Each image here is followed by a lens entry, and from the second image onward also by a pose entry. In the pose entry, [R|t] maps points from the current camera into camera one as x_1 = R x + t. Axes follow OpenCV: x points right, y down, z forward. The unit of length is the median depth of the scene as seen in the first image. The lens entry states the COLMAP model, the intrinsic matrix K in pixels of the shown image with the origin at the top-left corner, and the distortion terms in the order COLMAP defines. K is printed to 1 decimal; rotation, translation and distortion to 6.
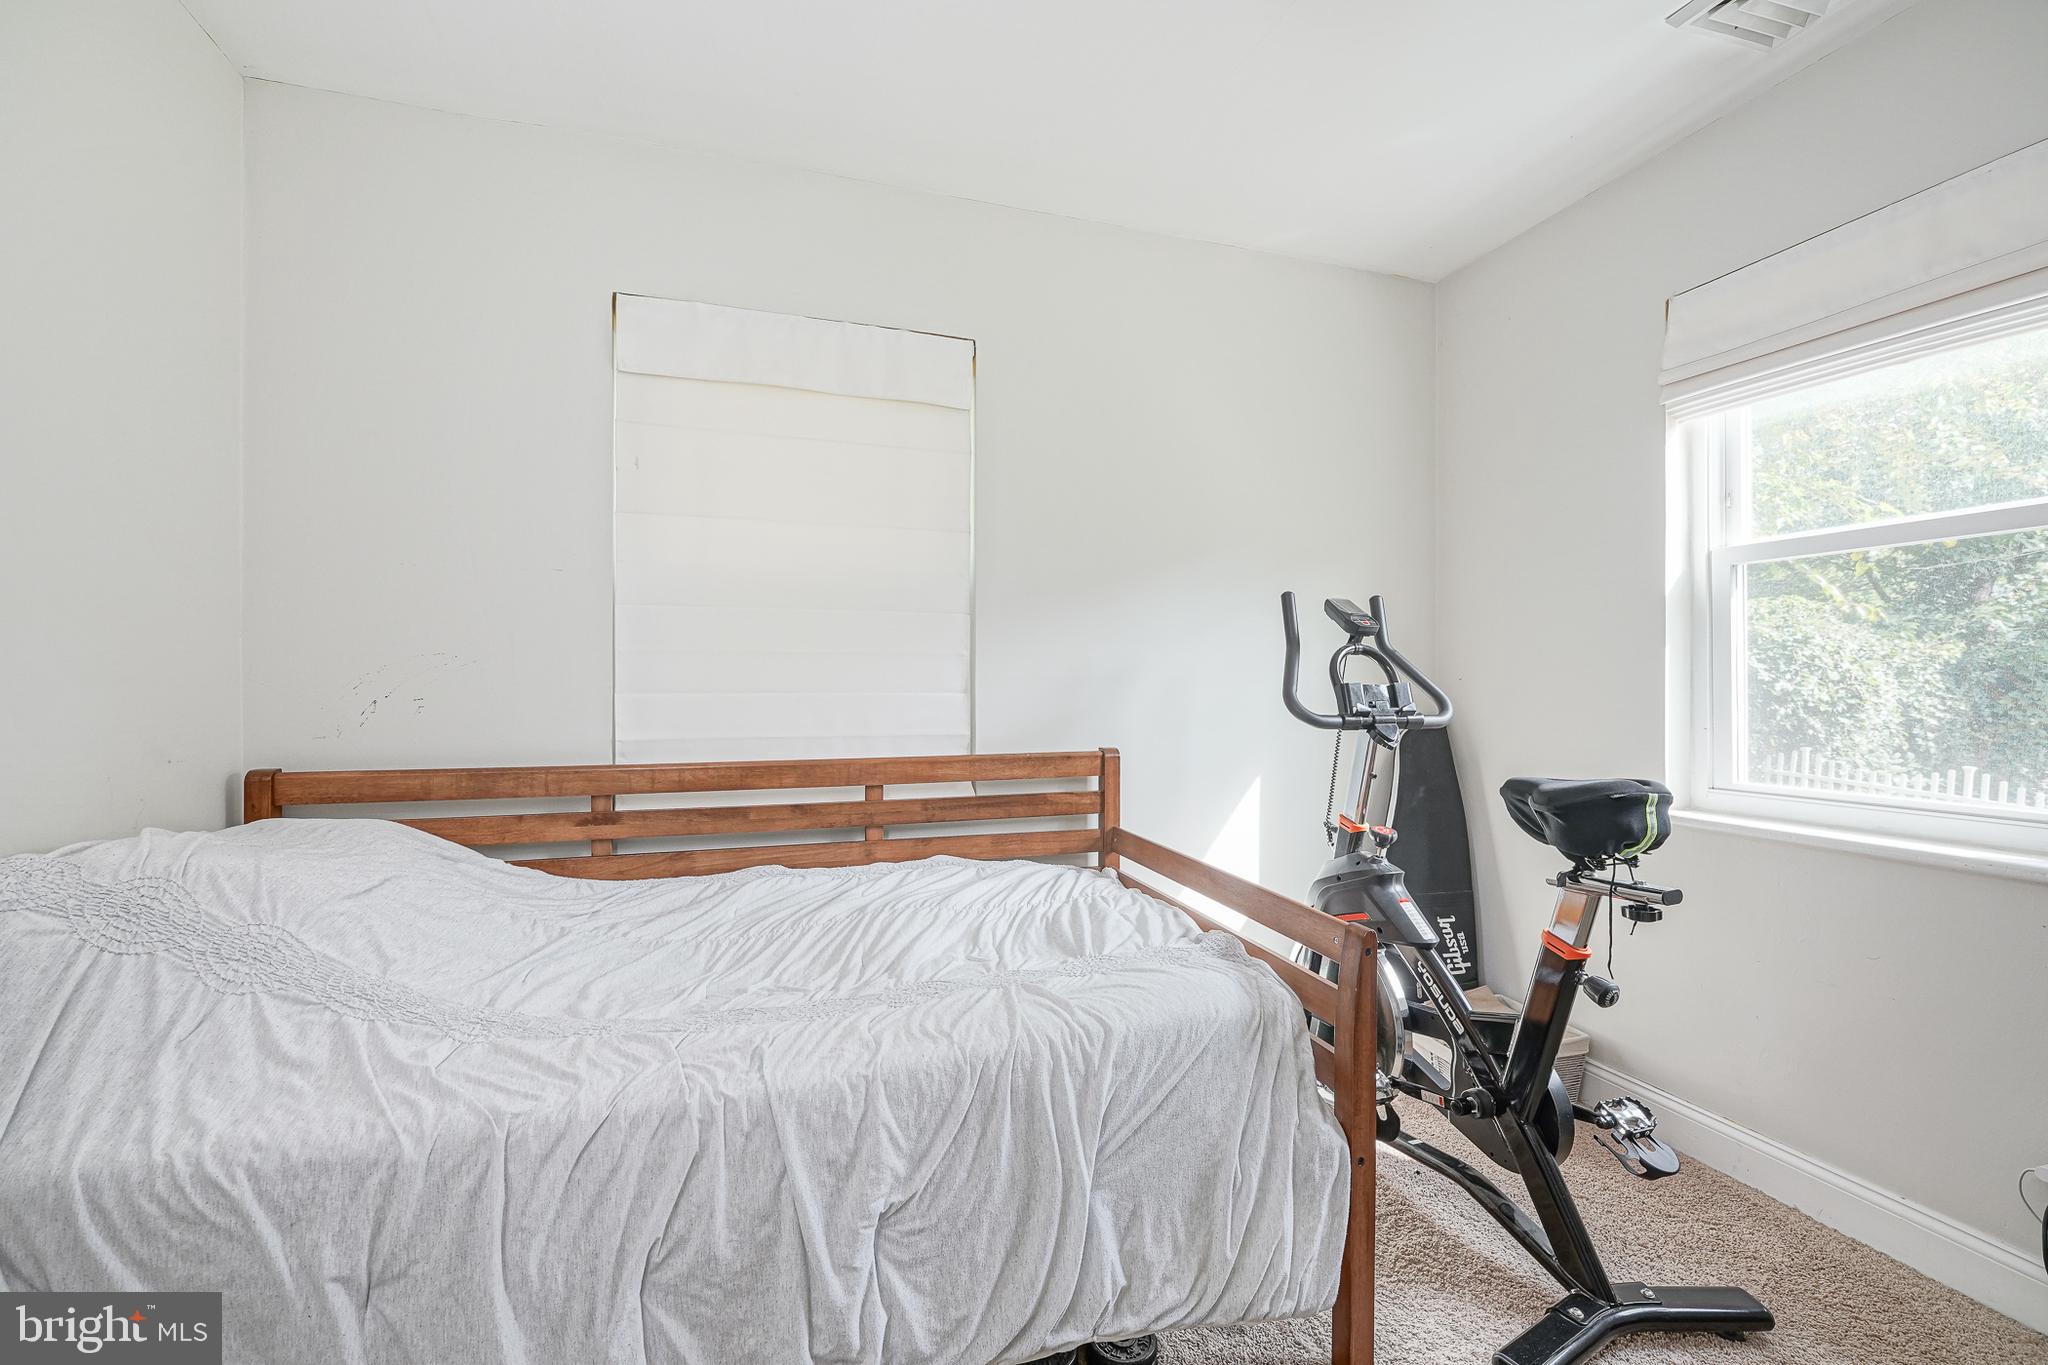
lens RADIAL K [[840.3, 0, 1024.0], [0, 840.3, 682.5], [0, 0, 1]] dist [-0.000152, 0.000226]
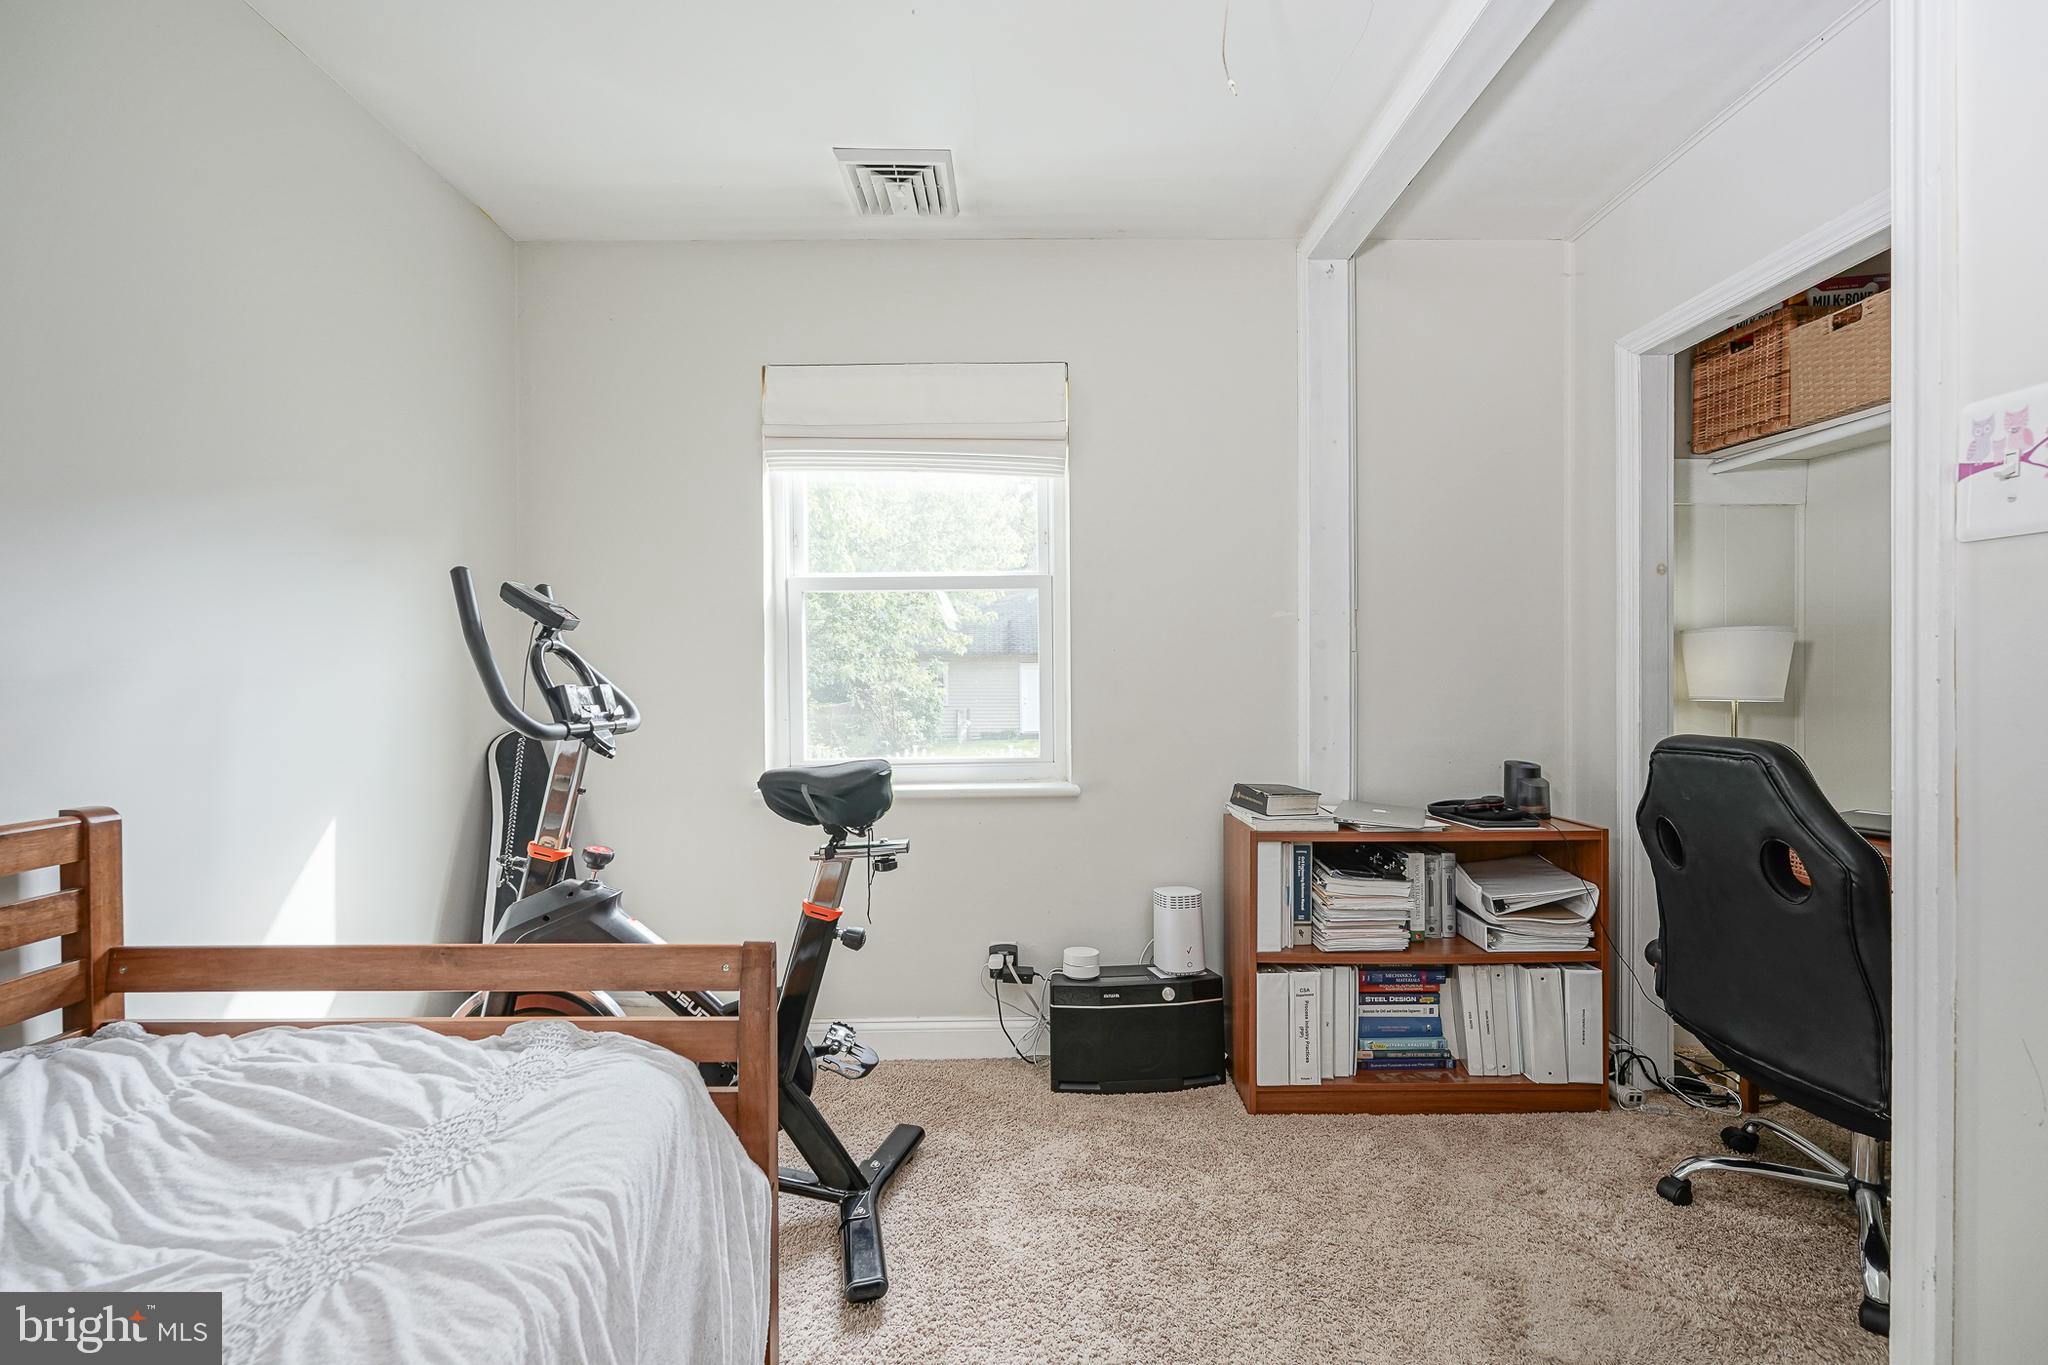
lens RADIAL K [[840.3, 0, 989.7], [0, 840.3, 693.2], [0, 0, 1]] dist [-0.001797, 0.000386]
pose [[0.286246, -0.016276, 0.958018, -0.342073], [0.004425, 0.999868, 0.015665, -0.002856], [-0.958146, -0.000245, 0.286280, 0.387711]]
